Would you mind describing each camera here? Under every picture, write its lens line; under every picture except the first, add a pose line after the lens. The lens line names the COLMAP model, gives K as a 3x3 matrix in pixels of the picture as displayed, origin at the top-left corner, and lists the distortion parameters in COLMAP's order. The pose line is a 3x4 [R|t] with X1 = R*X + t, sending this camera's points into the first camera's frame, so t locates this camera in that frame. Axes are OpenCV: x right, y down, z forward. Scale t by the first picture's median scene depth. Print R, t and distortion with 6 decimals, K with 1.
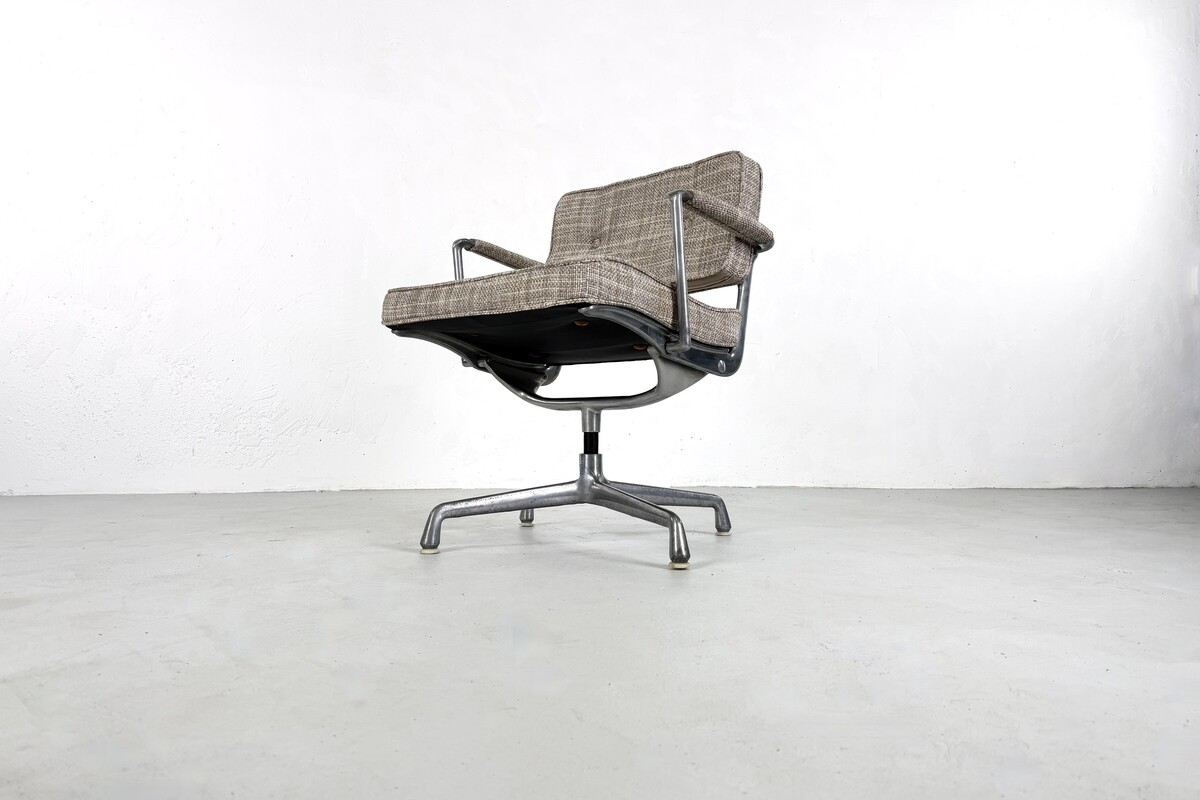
lens RADIAL K [[854.4, 0, 600.0], [0, 854.4, 400.0], [0, 0, 1]] dist [0.148819, -0.339334]
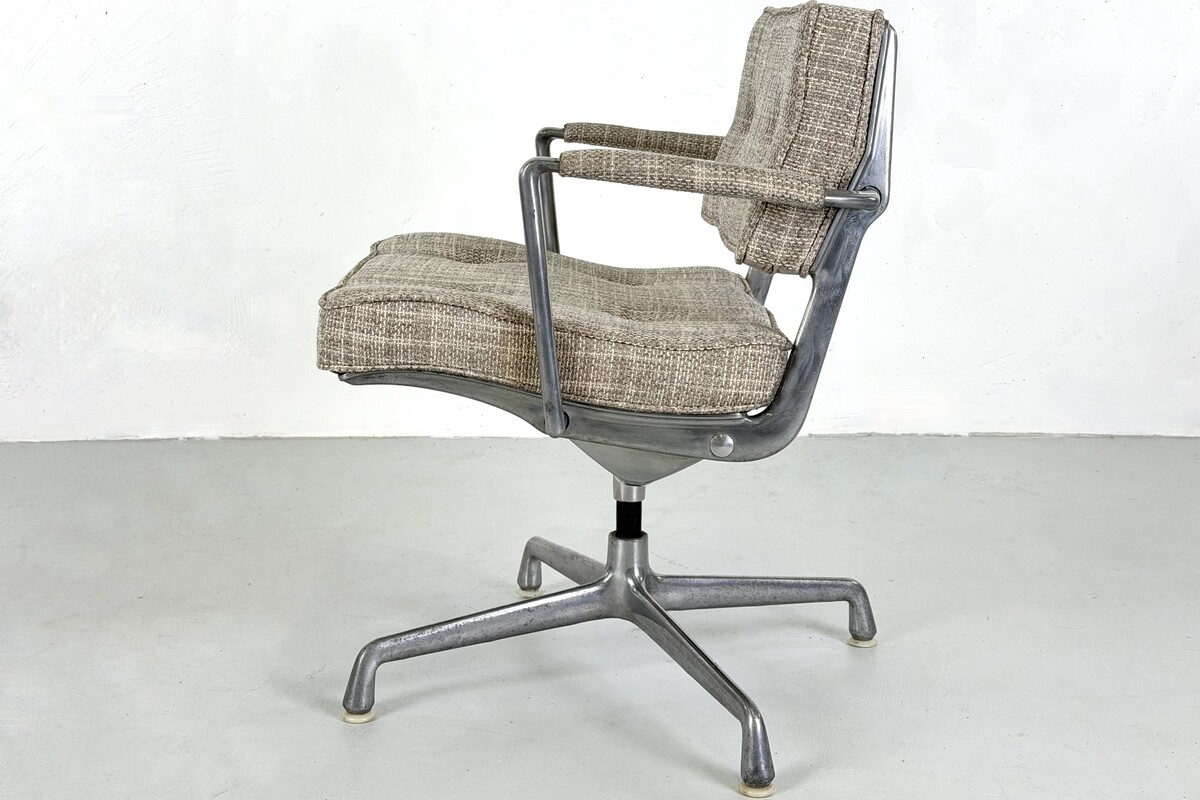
lens RADIAL K [[1714.9, 0, 599.1], [0, 1714.9, 383.2], [0, 0, 1]] dist [0.133507, -0.034145]
pose [[0.996396, 0.018279, -0.082832, 0.063843], [0.002506, 0.969736, 0.244144, -0.320330], [0.084788, -0.243472, 0.966195, -0.104574]]
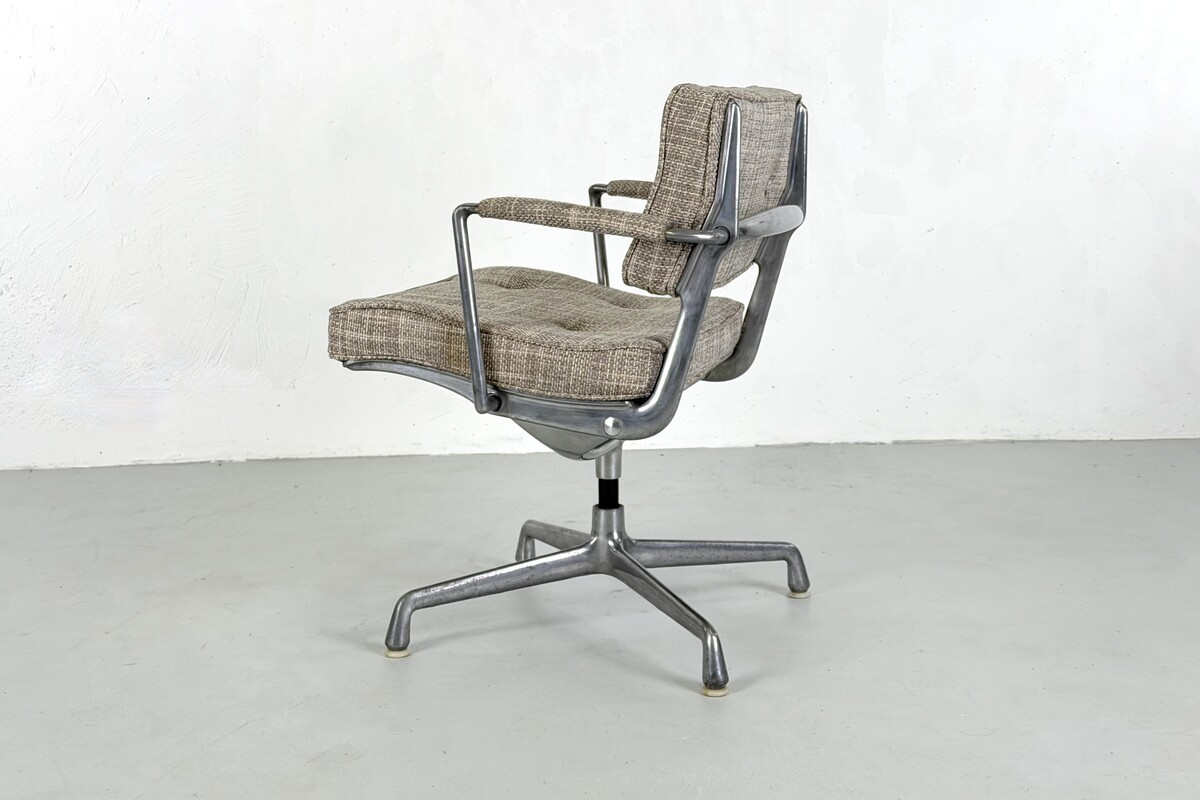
lens RADIAL K [[1752.6, 0, 599.8], [0, 1752.6, 356.8], [0, 0, 1]] dist [0.124506, -0.004712]
pose [[0.998385, -0.008287, -0.056194, 0.066287], [0.018914, 0.981346, 0.191317, -0.345194], [0.053560, -0.192071, 0.979918, -0.434944]]
